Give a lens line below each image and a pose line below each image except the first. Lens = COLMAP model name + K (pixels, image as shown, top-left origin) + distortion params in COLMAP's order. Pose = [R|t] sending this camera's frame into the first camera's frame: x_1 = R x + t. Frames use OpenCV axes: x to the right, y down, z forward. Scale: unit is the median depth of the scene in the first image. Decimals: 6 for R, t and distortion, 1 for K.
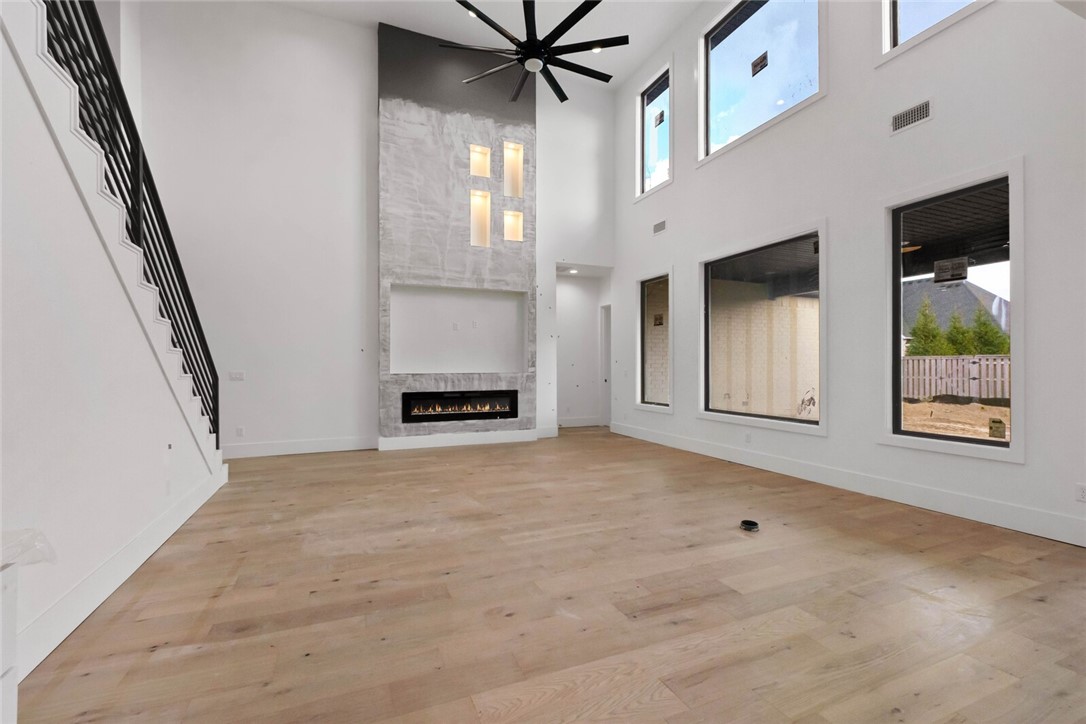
lens RADIAL K [[468.8, 0, 542.5], [0, 468.8, 365.4], [0, 0, 1]] dist [0.004233, -0.000218]
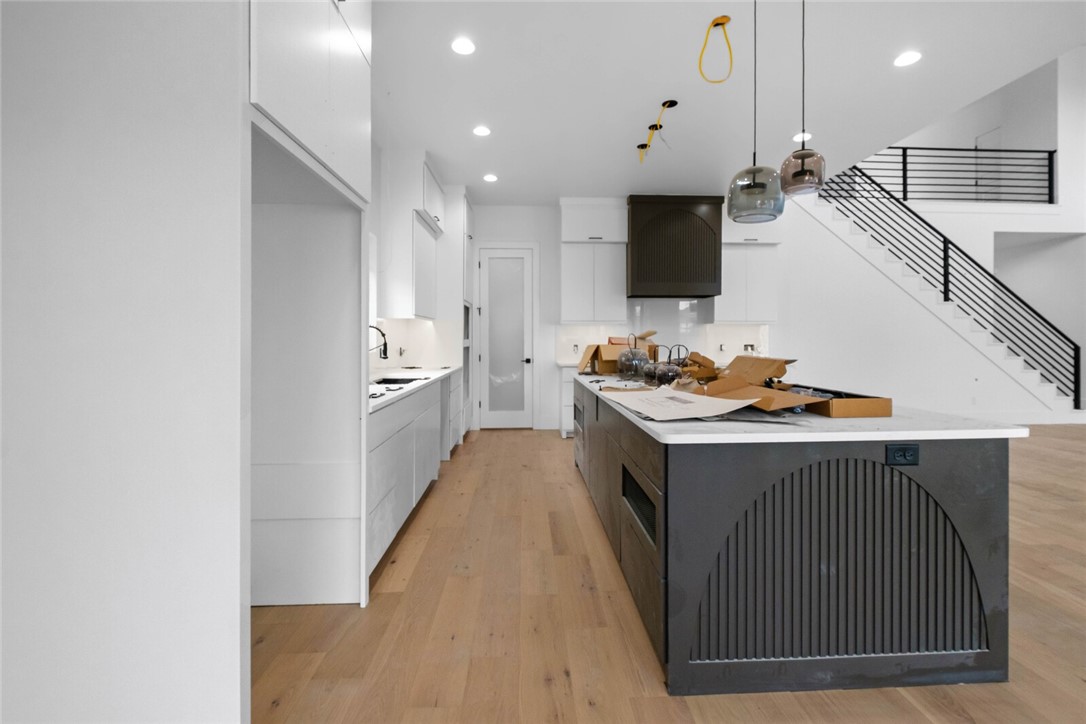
lens RADIAL K [[483.9, 0, 545.5], [0, 483.9, 342.8], [0, 0, 1]] dist [-0.013477, -0.000359]
pose [[-0.352186, 0.009972, -0.935877, 0.810148], [0.003508, 0.999950, 0.009335, -0.003137], [0.935923, 0.000005, -0.352204, 0.010493]]
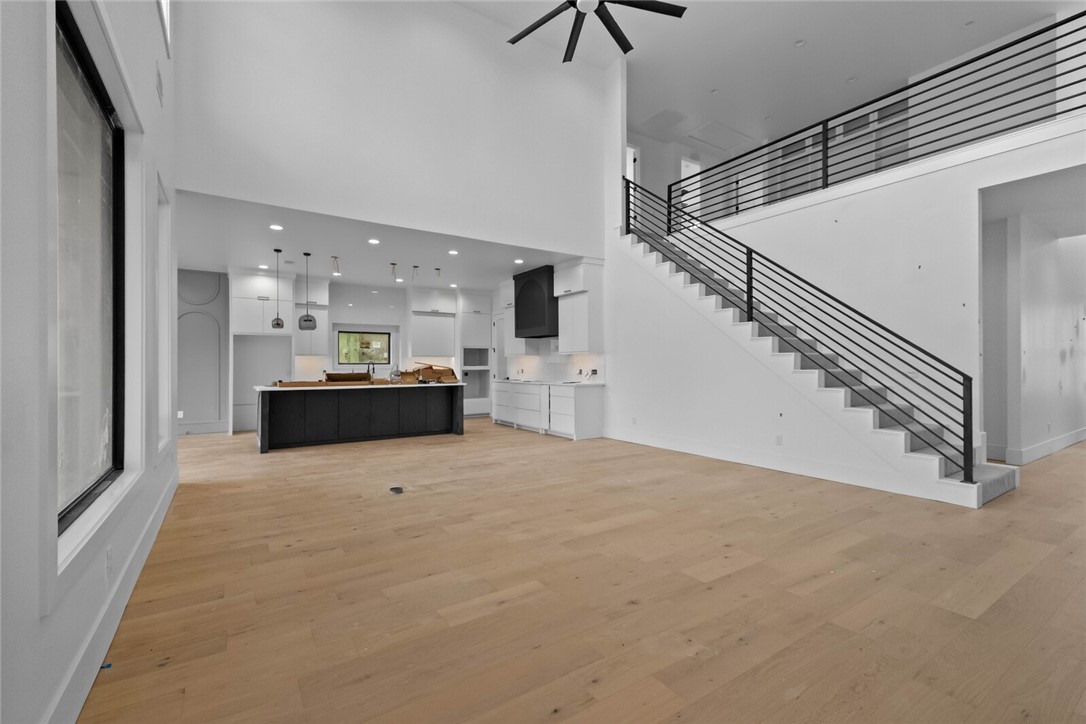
lens RADIAL K [[468.8, 0, 542.5], [0, 468.8, 365.4], [0, 0, 1]] dist [0.004233, -0.000218]
pose [[-0.982592, 0.005673, -0.185689, 0.138636], [0.006365, 0.999975, -0.003129, 0.002761], [0.185667, -0.004256, -0.982604, 1.148088]]
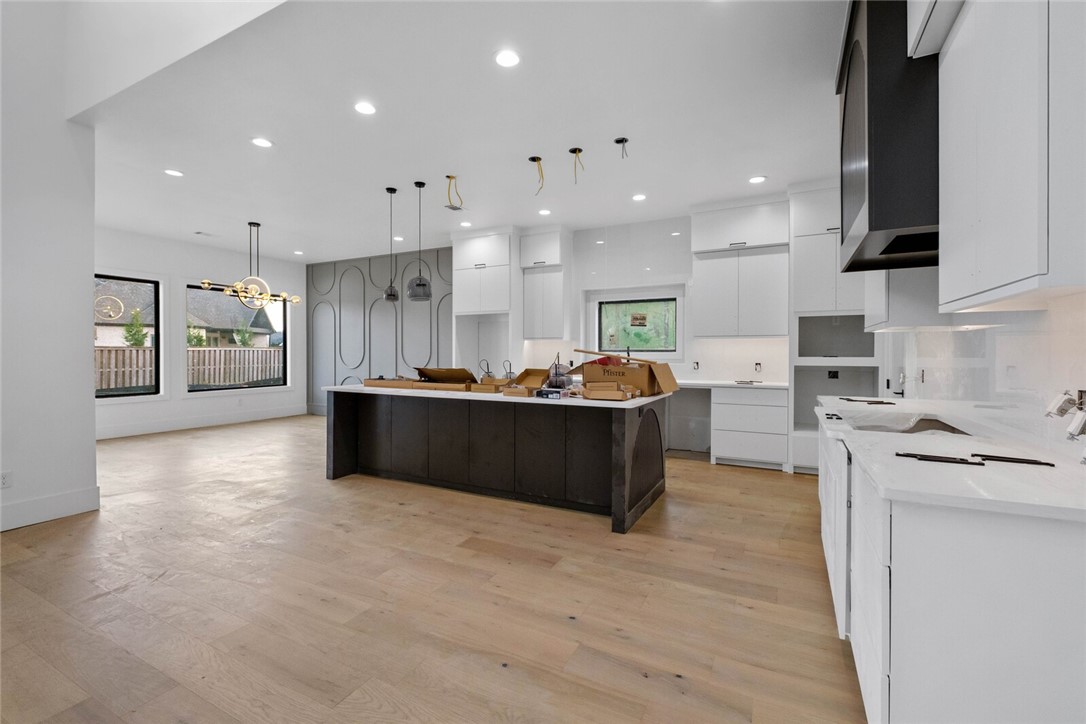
lens RADIAL K [[472.1, 0, 543.1], [0, 472.1, 355.3], [0, 0, 1]] dist [0.000747, 0.000059]
pose [[-0.637630, -0.004903, 0.770327, -0.184581], [-0.002216, 0.999987, 0.004530, -0.005948], [-0.770340, 0.001182, -0.637633, 0.326270]]
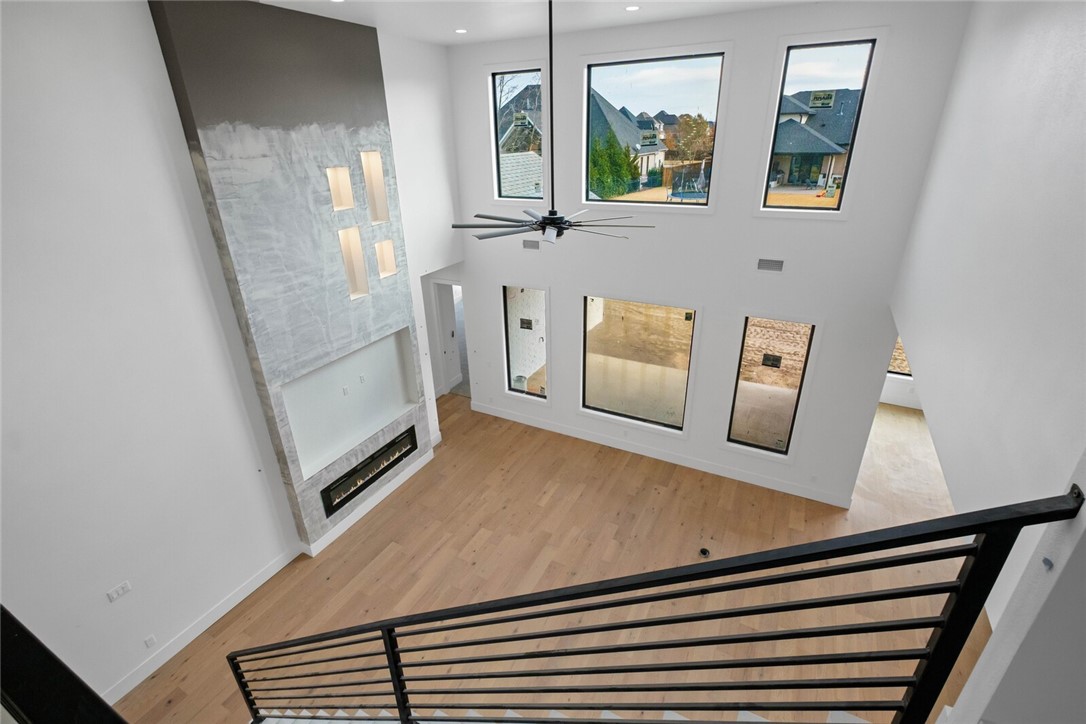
lens RADIAL K [[498.9, 0, 543.1], [0, 498.9, 355.8], [0, 0, 1]] dist [-0.000808, -0.000247]
pose [[0.772172, -0.269212, 0.575565, -0.431862], [0.017484, 0.914470, 0.404275, -0.526616], [-0.635173, -0.302107, 0.710836, 0.143347]]
